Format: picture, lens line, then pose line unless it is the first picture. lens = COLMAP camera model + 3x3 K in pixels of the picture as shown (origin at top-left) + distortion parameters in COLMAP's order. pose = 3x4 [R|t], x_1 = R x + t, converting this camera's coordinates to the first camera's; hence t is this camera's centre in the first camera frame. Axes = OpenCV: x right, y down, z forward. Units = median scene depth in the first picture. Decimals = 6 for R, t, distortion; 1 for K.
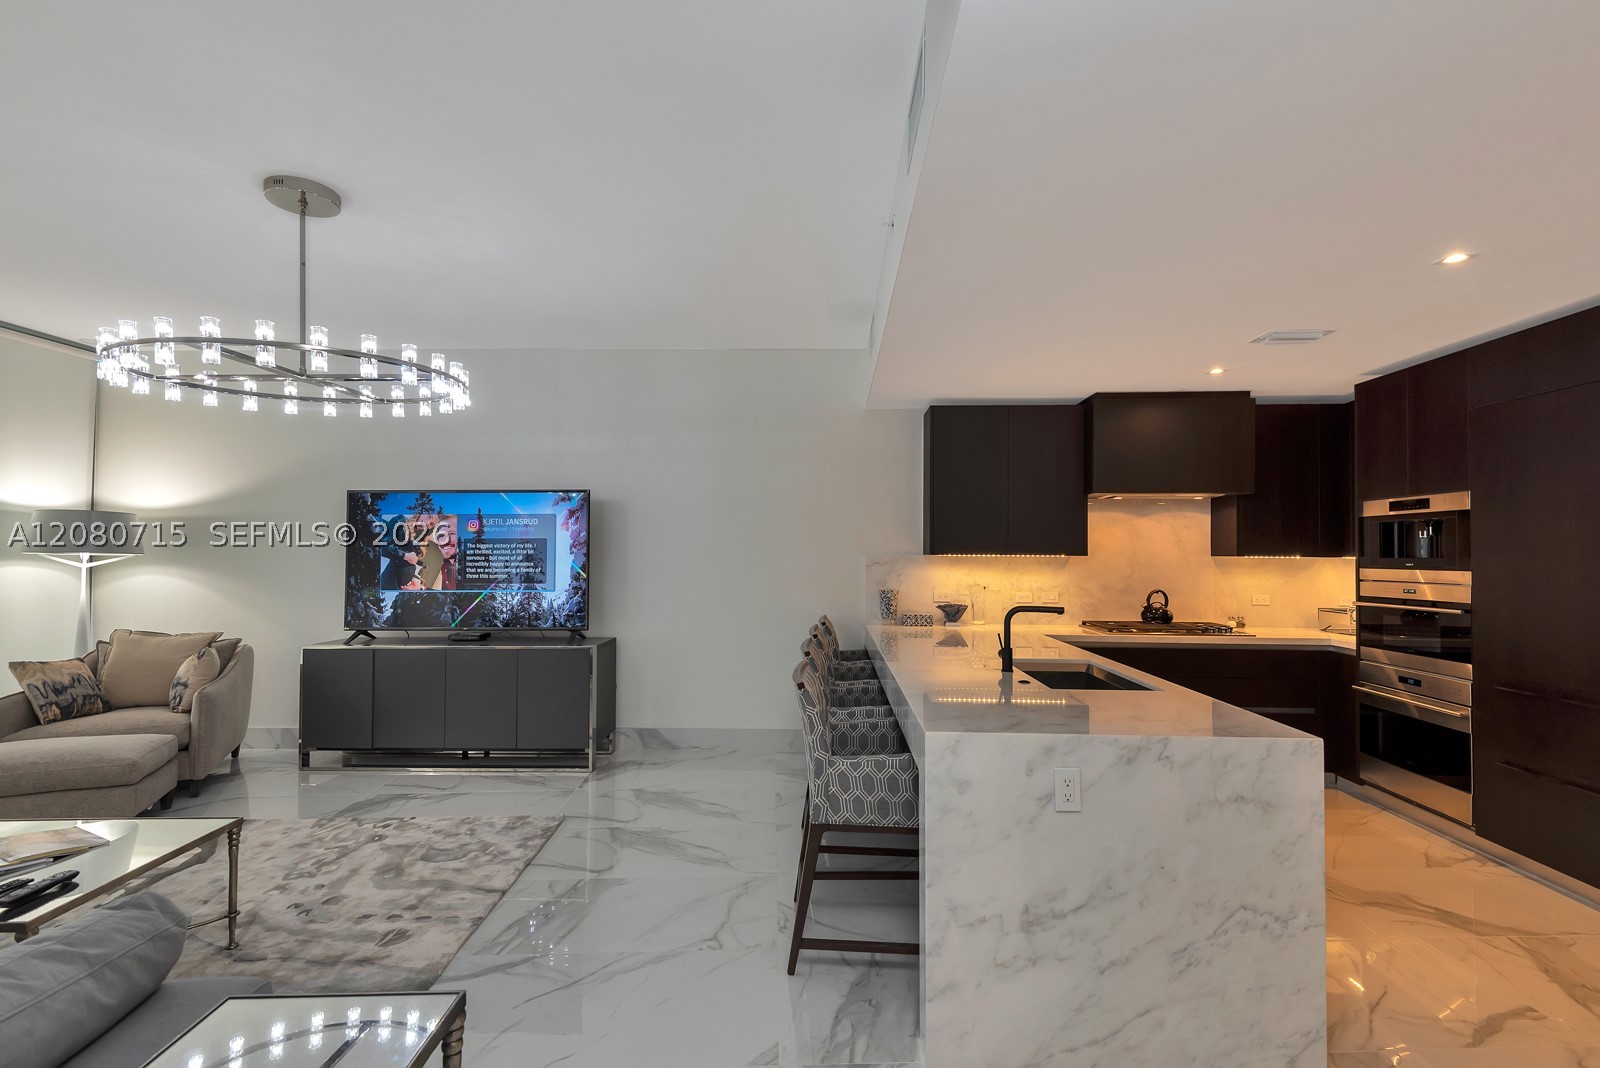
lens RADIAL K [[738.8, 0, 808.5], [0, 738.8, 531.7], [0, 0, 1]] dist [0.003186, 0.000038]
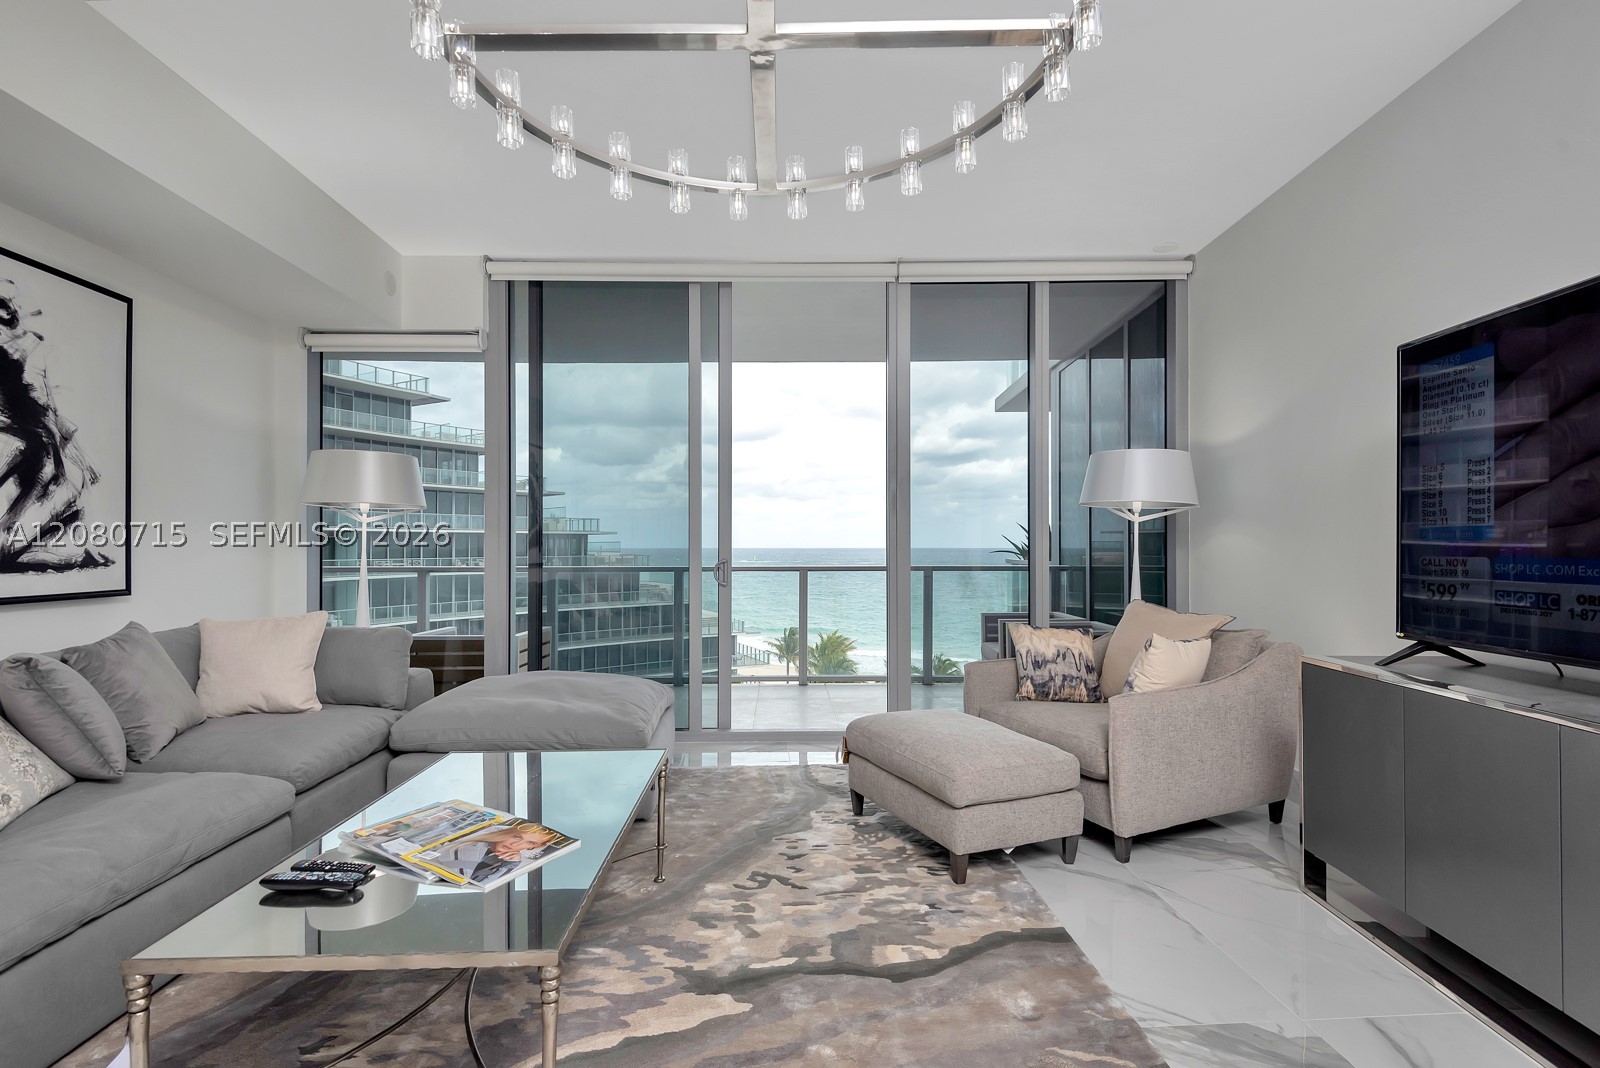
lens RADIAL K [[770.0, 0, 791.9], [0, 770.0, 538.5], [0, 0, 1]] dist [0.000713, -0.000141]
pose [[0.008925, -0.007517, -0.999932, -0.162579], [0.027766, 0.999588, -0.007266, 0.076839], [0.999575, -0.027699, 0.009130, 0.752584]]
